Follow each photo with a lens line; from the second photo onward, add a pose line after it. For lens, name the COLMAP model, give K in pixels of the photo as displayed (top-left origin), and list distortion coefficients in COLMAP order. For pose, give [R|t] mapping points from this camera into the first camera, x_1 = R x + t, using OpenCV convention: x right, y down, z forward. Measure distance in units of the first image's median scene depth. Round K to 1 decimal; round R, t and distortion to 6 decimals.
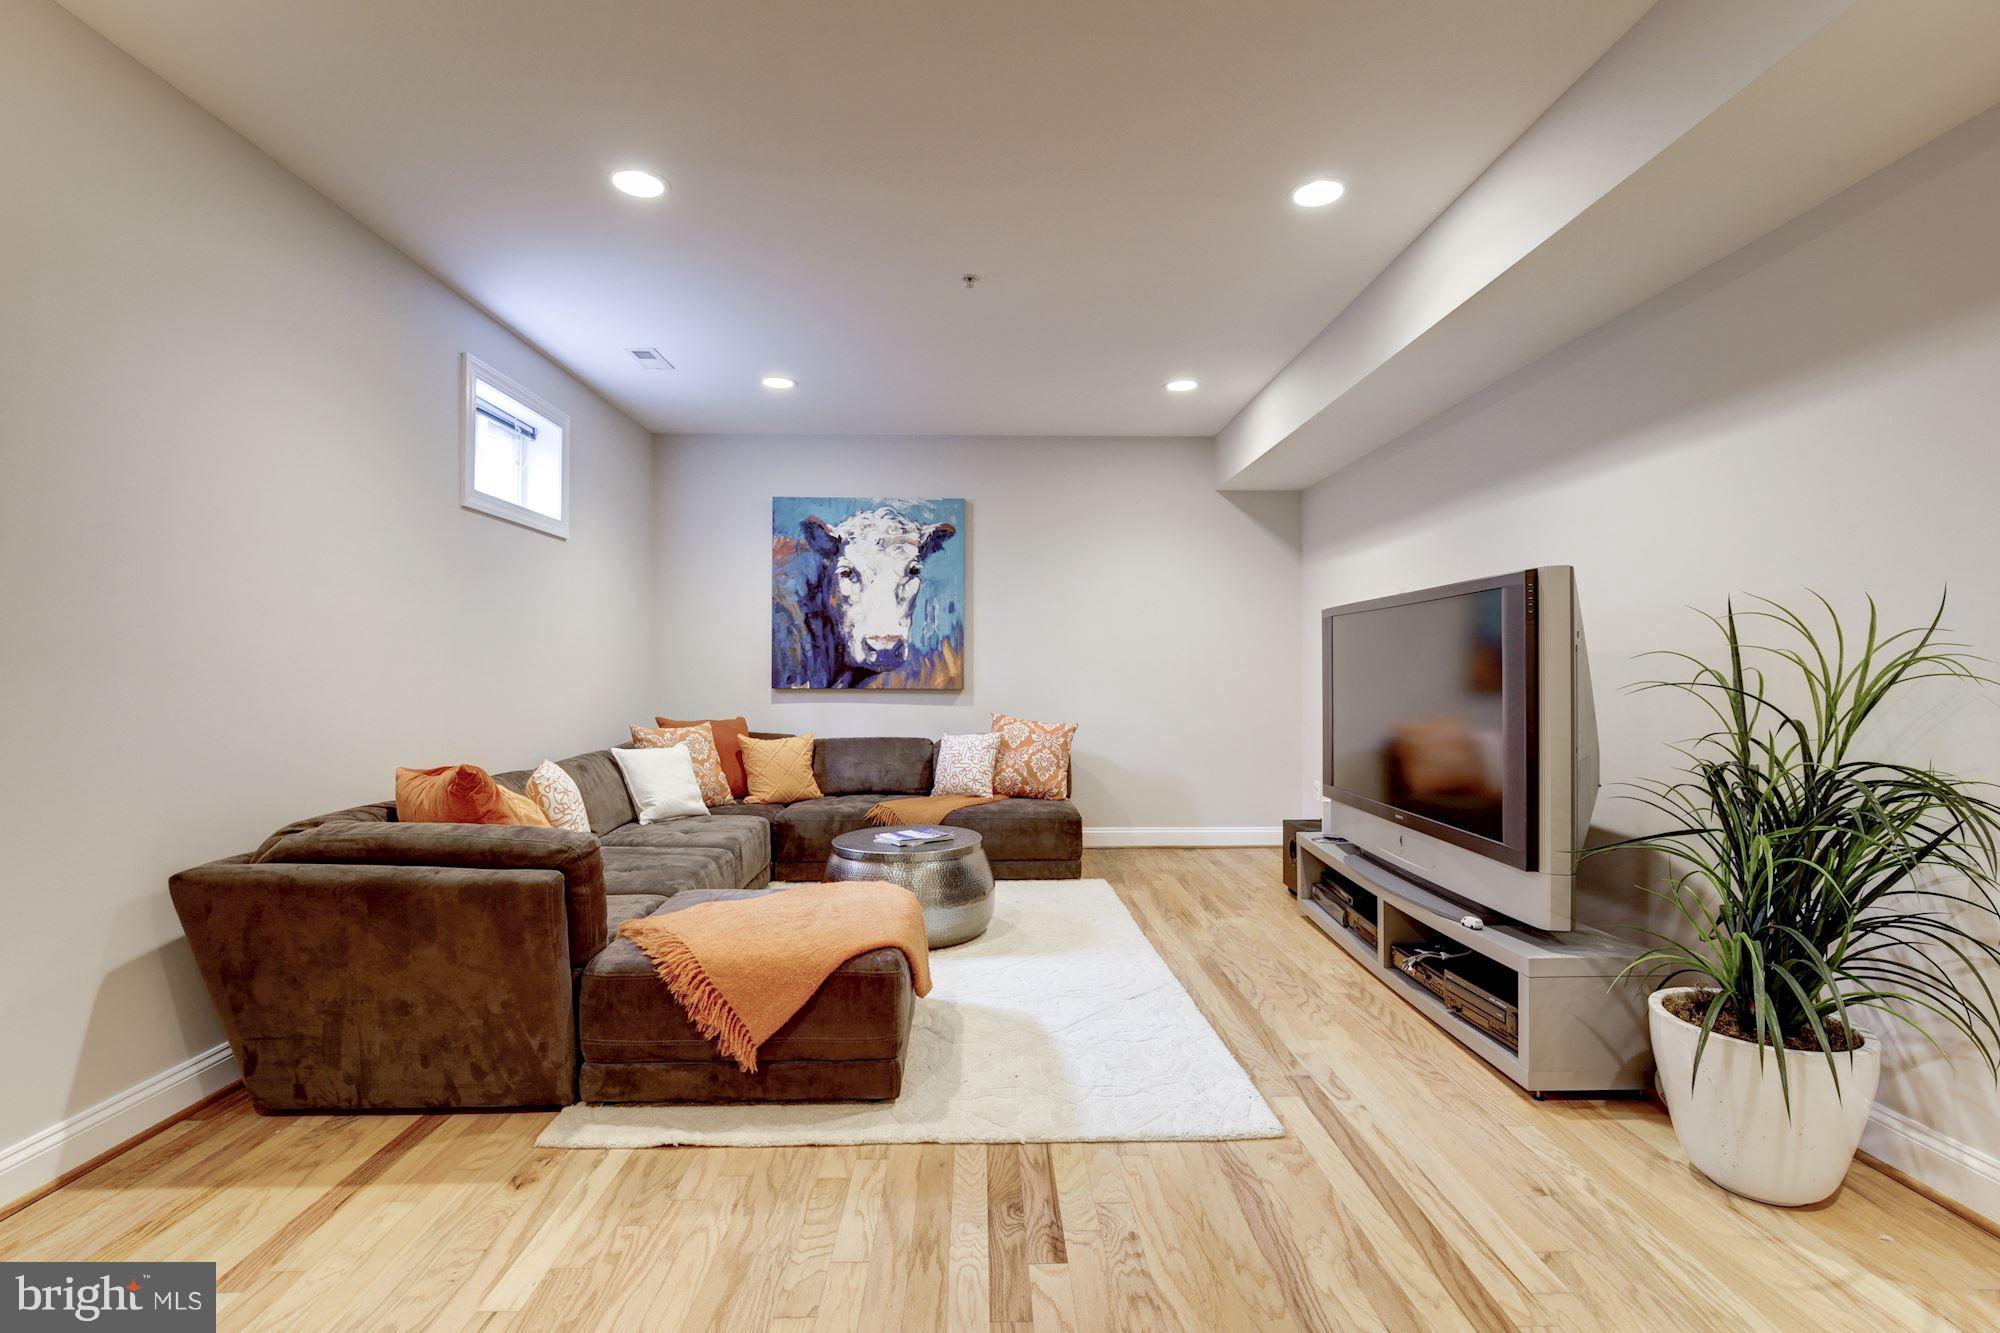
lens RADIAL K [[905.6, 0, 991.0], [0, 905.6, 671.2], [0, 0, 1]] dist [-0.012840, 0.001467]
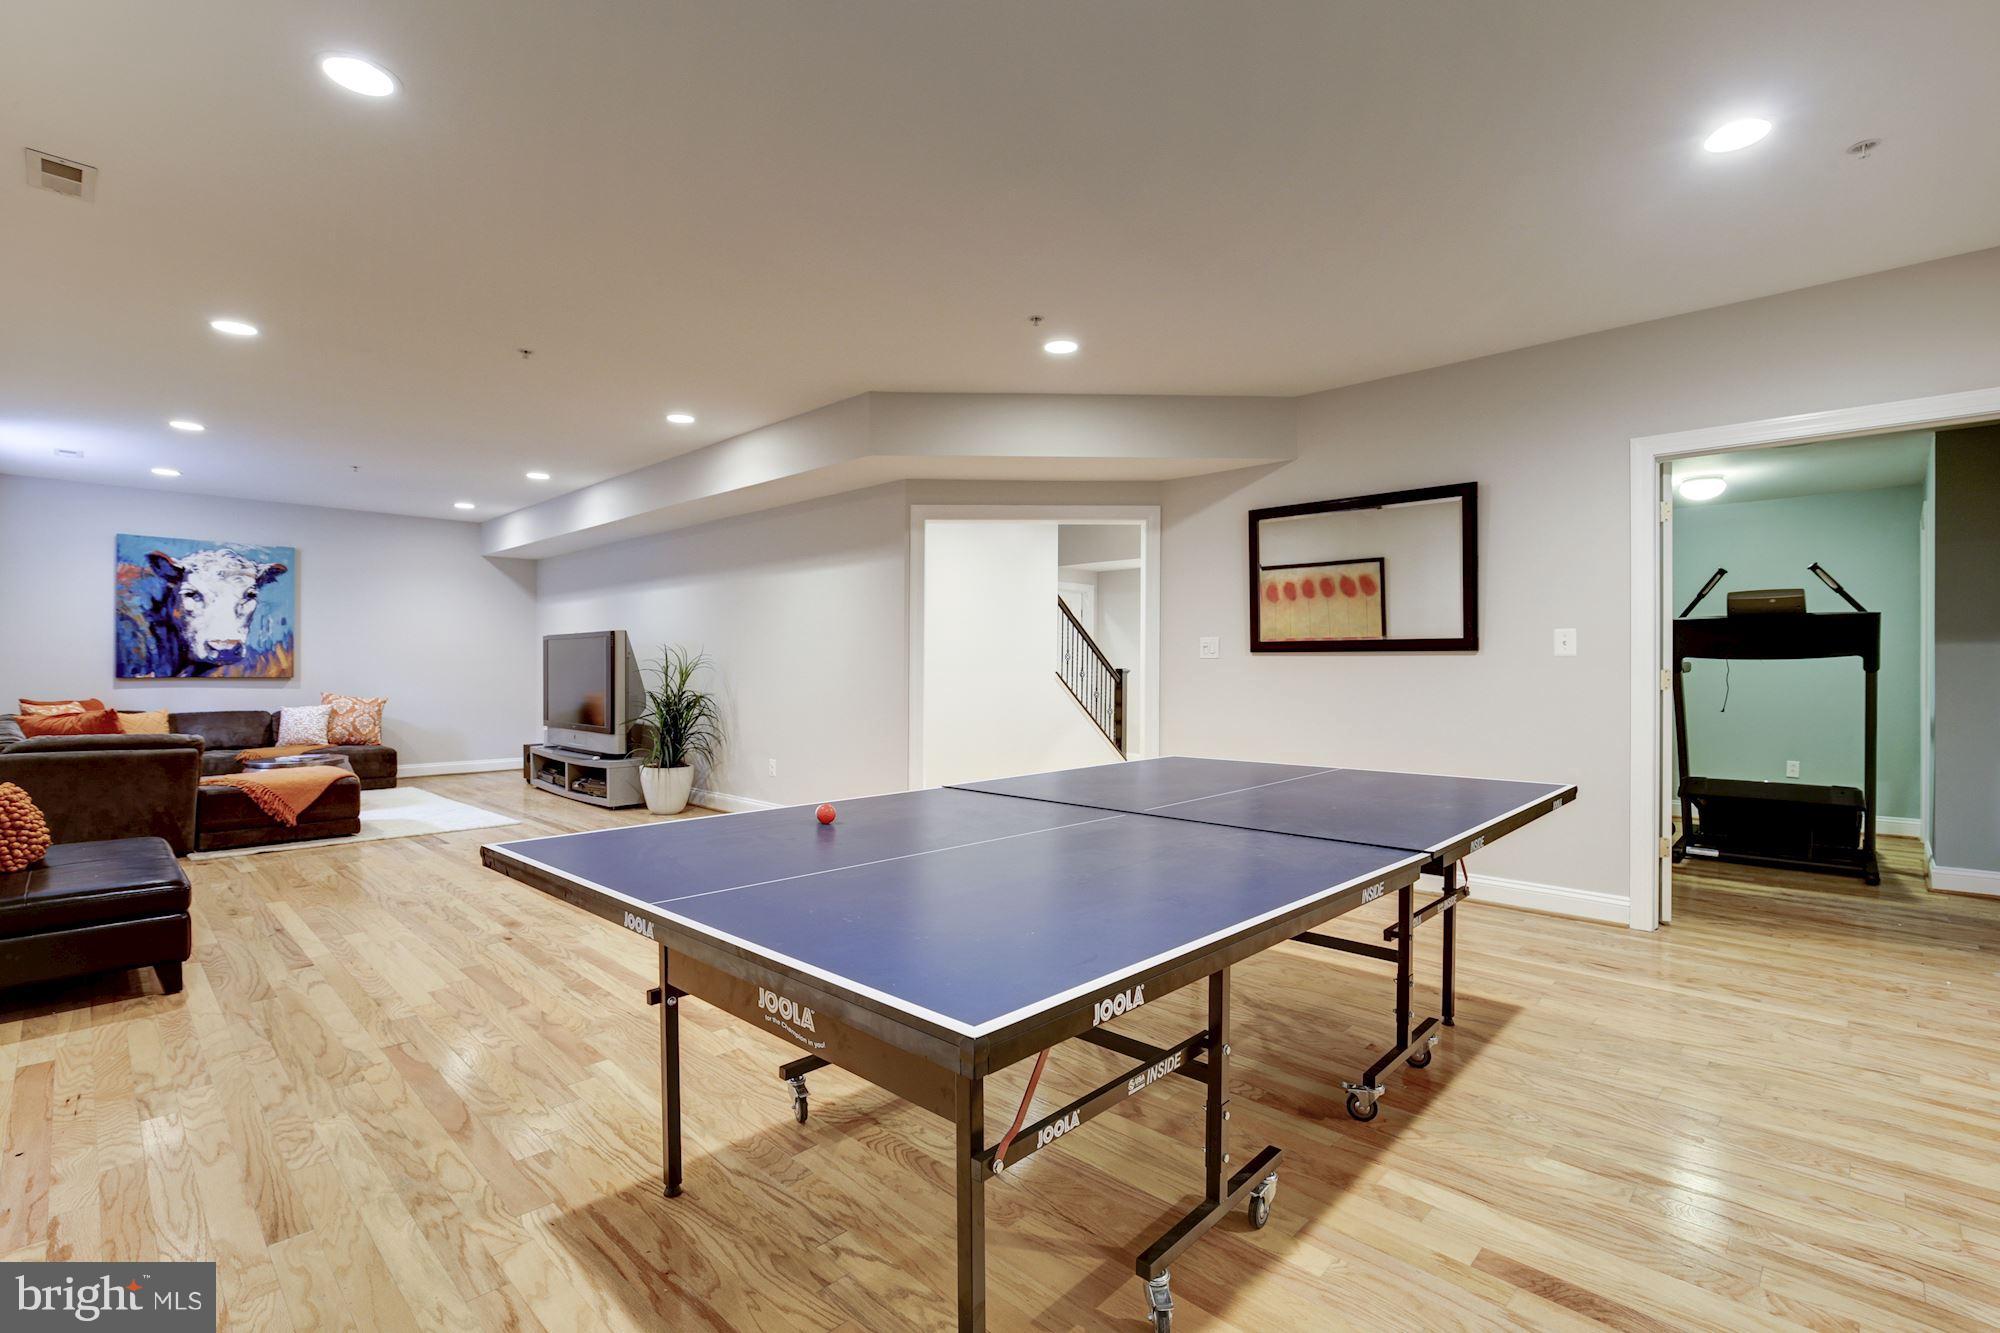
lens RADIAL K [[905.6, 0, 983.8], [0, 905.6, 671.4], [0, 0, 1]] dist [-0.012840, 0.001467]
pose [[0.714919, -0.002667, 0.699202, -0.251739], [-0.002611, 0.999976, 0.006483, -0.001942], [-0.699202, -0.006461, 0.714895, -0.835082]]
